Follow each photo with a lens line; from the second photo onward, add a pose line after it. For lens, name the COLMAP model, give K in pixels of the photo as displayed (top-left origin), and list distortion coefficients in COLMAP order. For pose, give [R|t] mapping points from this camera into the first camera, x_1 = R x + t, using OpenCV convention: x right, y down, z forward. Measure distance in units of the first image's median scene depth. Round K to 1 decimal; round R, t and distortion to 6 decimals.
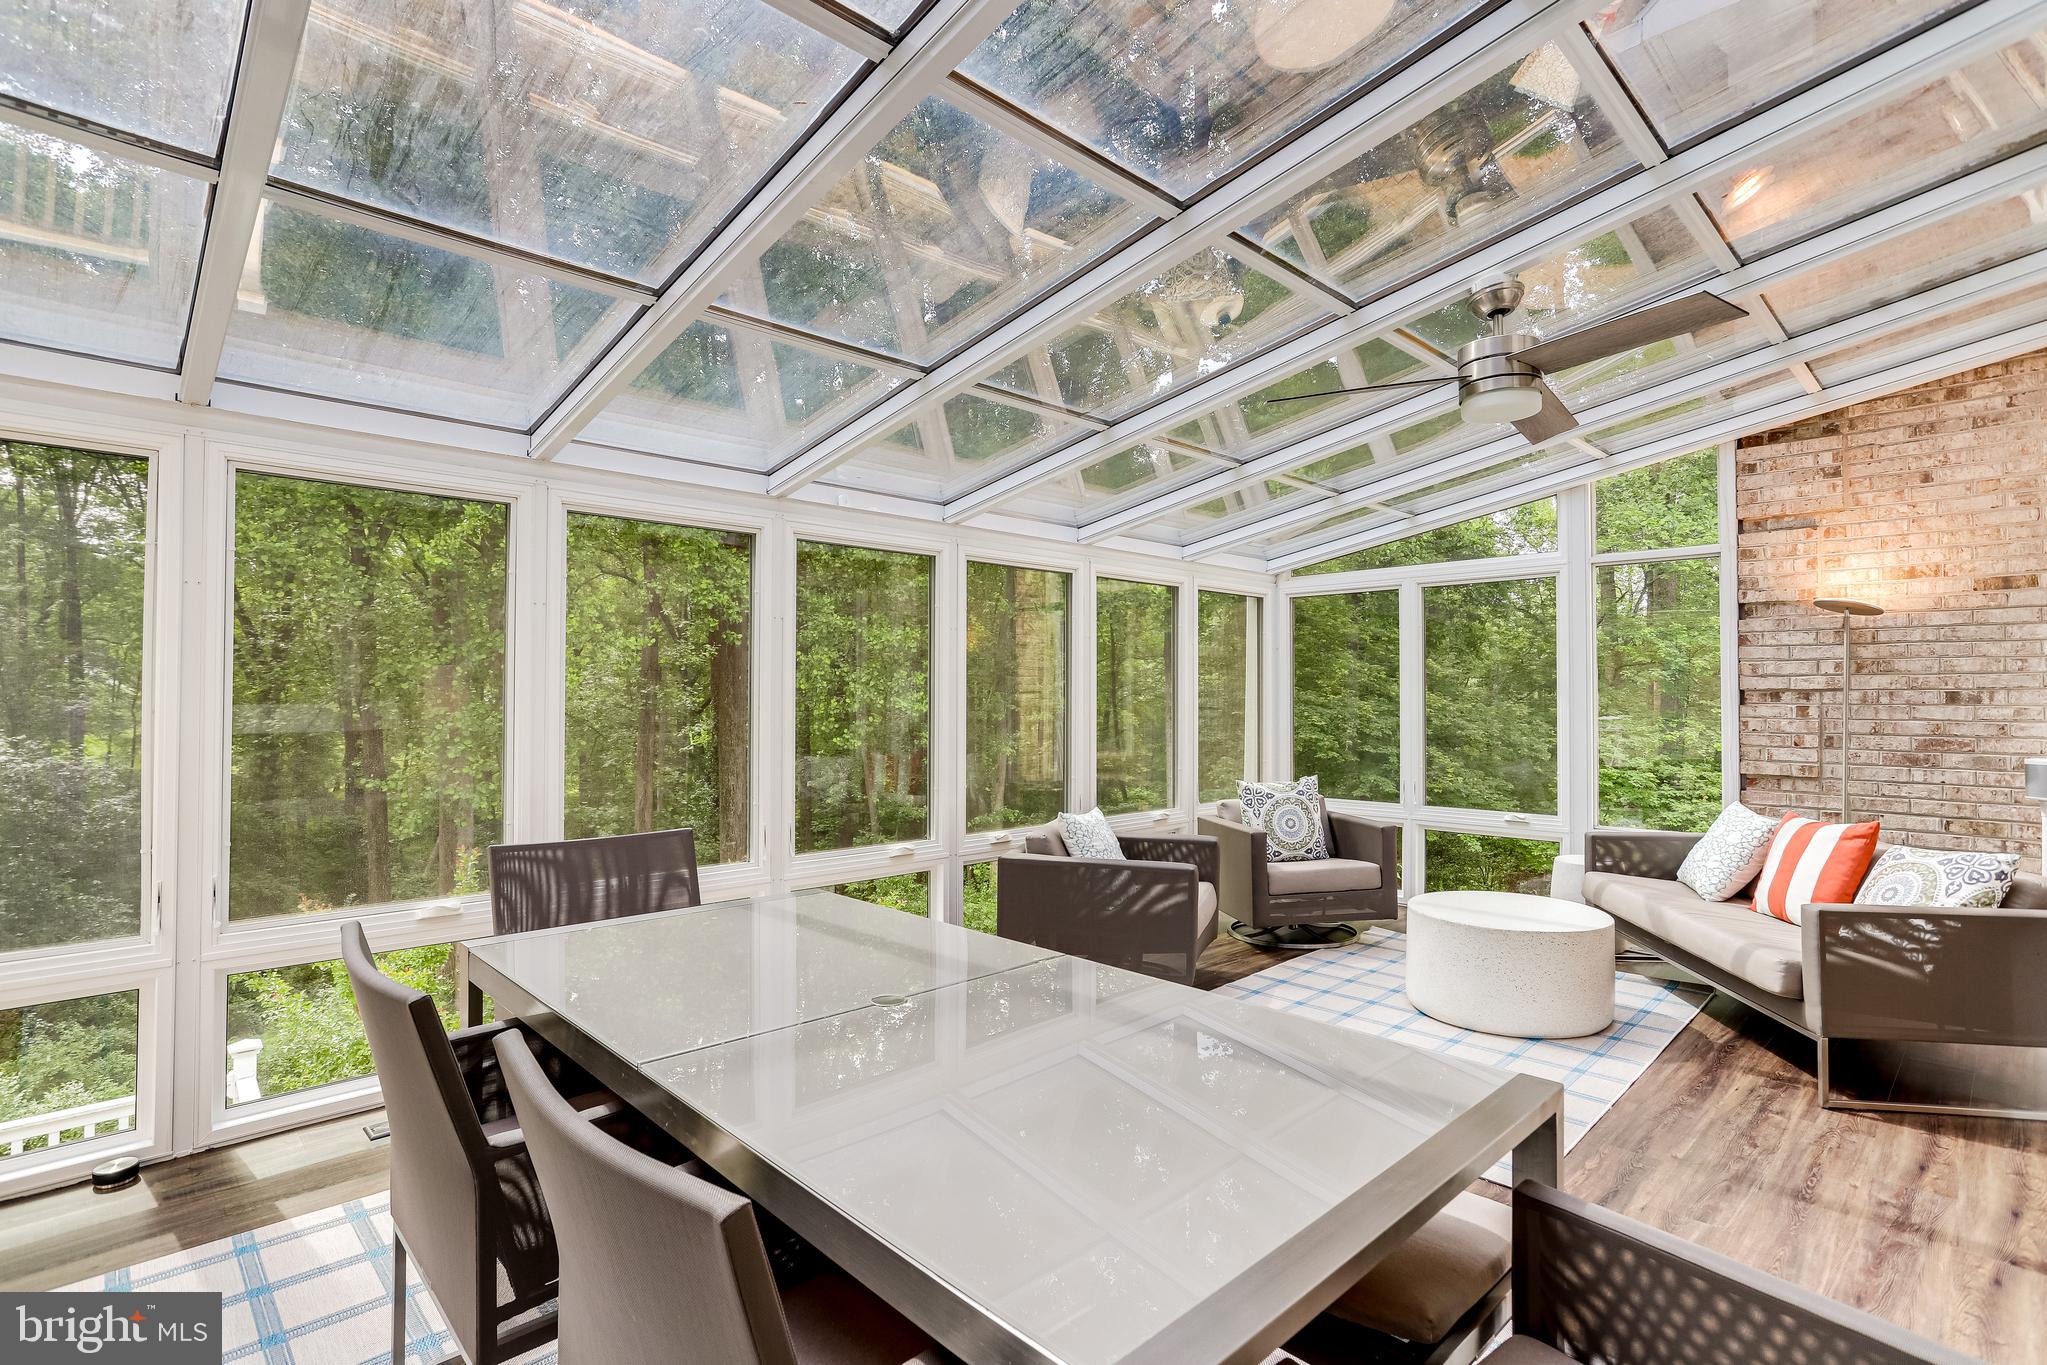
lens RADIAL K [[974.3, 0, 1027.6], [0, 974.3, 685.7], [0, 0, 1]] dist [0.017266, 0.000737]
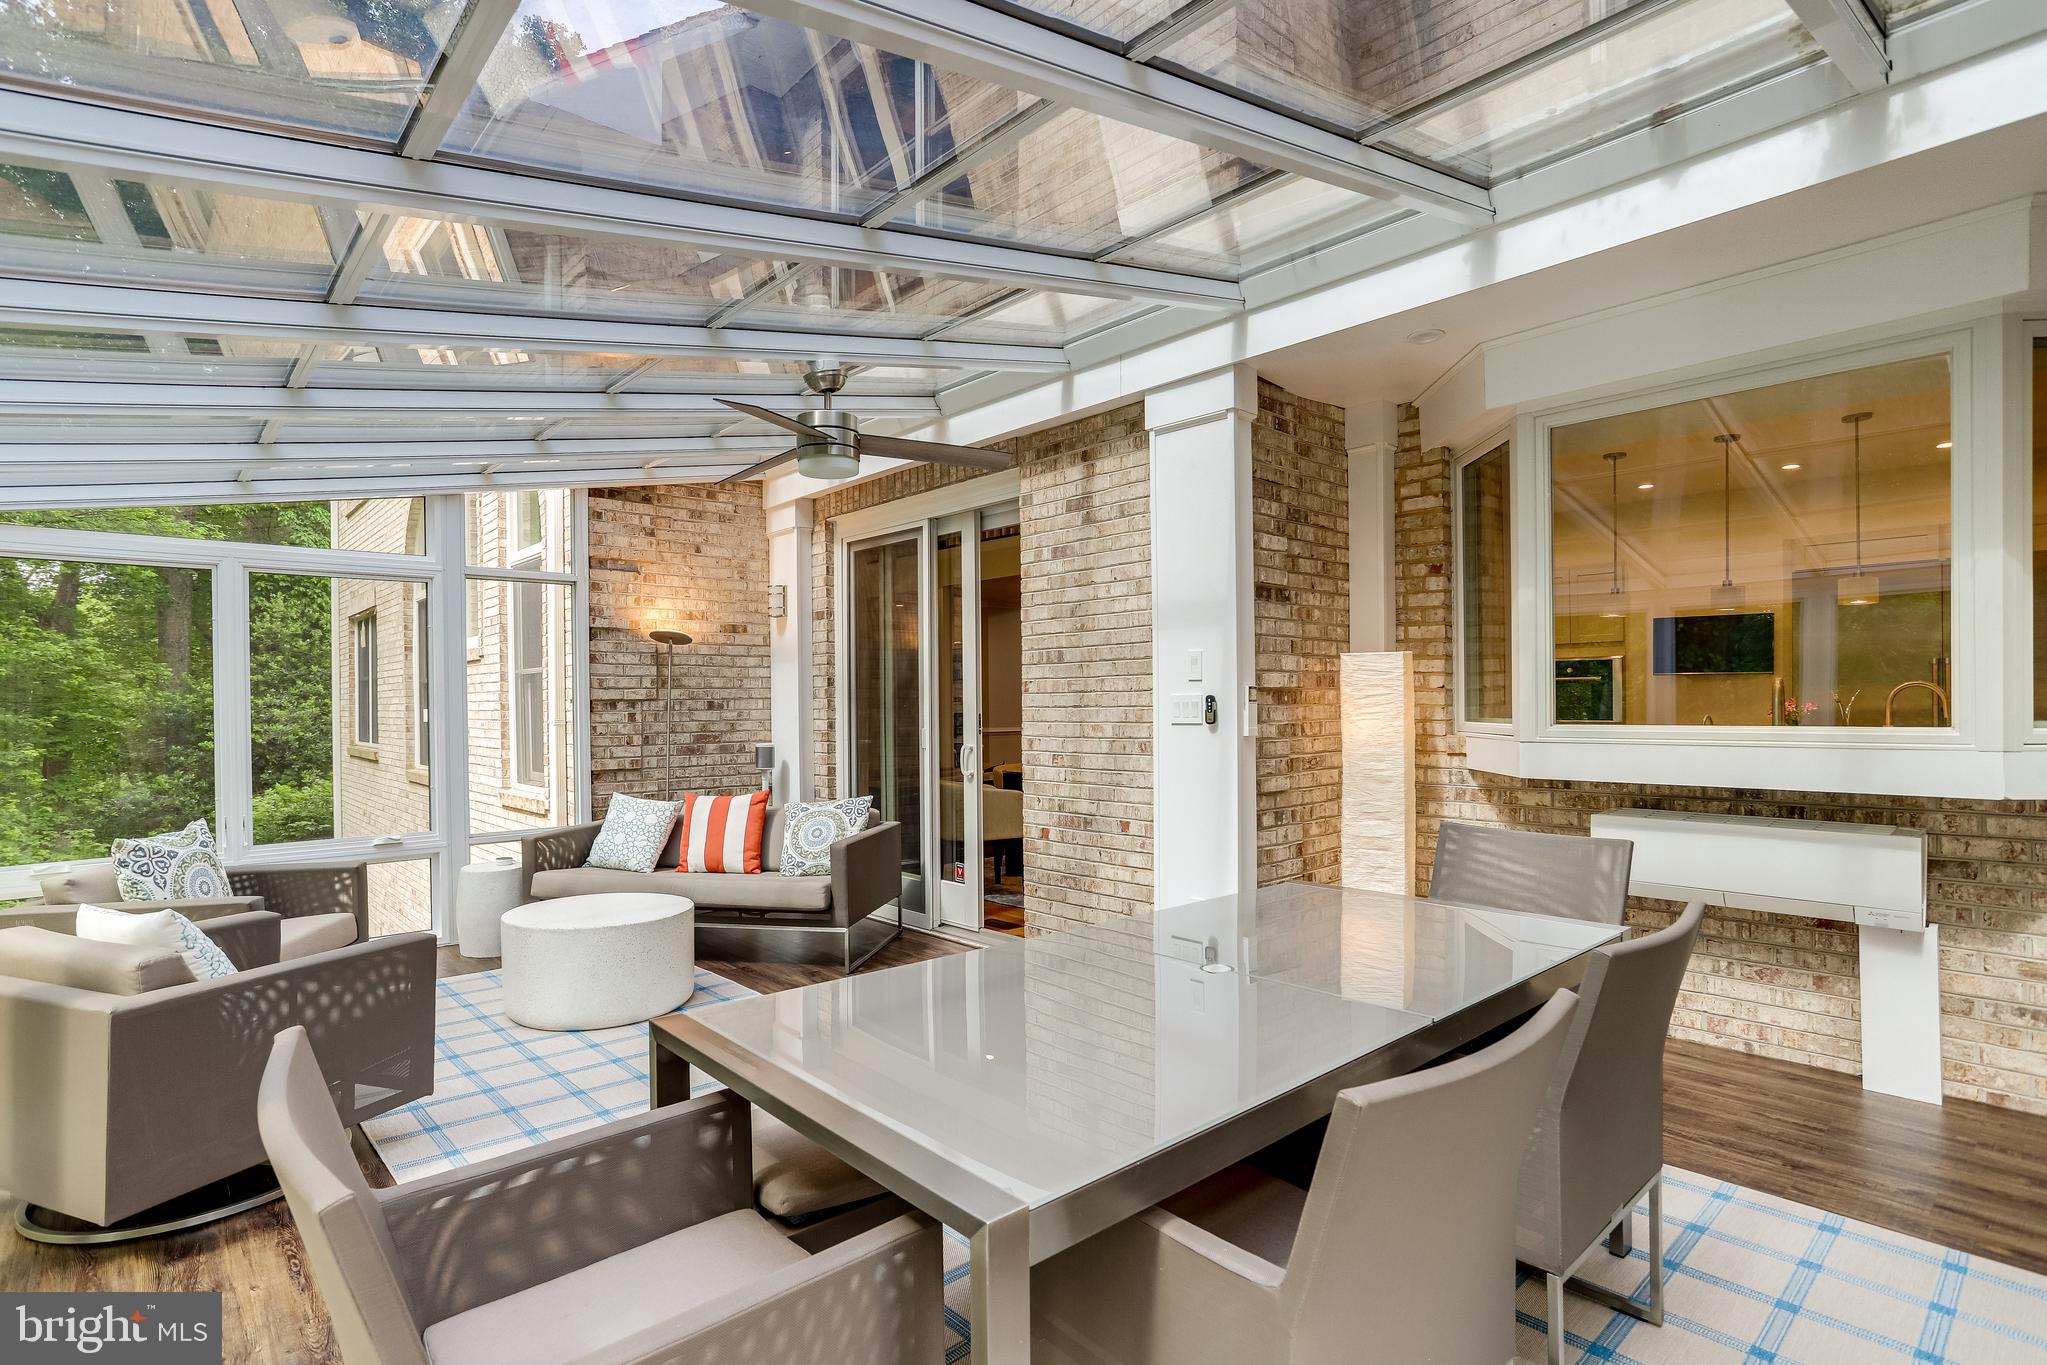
lens RADIAL K [[1116.0, 0, 1029.0], [0, 1116.0, 693.7], [0, 0, 1]] dist [-0.001315, 0.000254]
pose [[0.033092, -0.006175, 0.999433, -0.648432], [-0.010816, 0.999920, 0.006536, -0.019365], [-0.999394, -0.011026, 0.033022, 0.457482]]
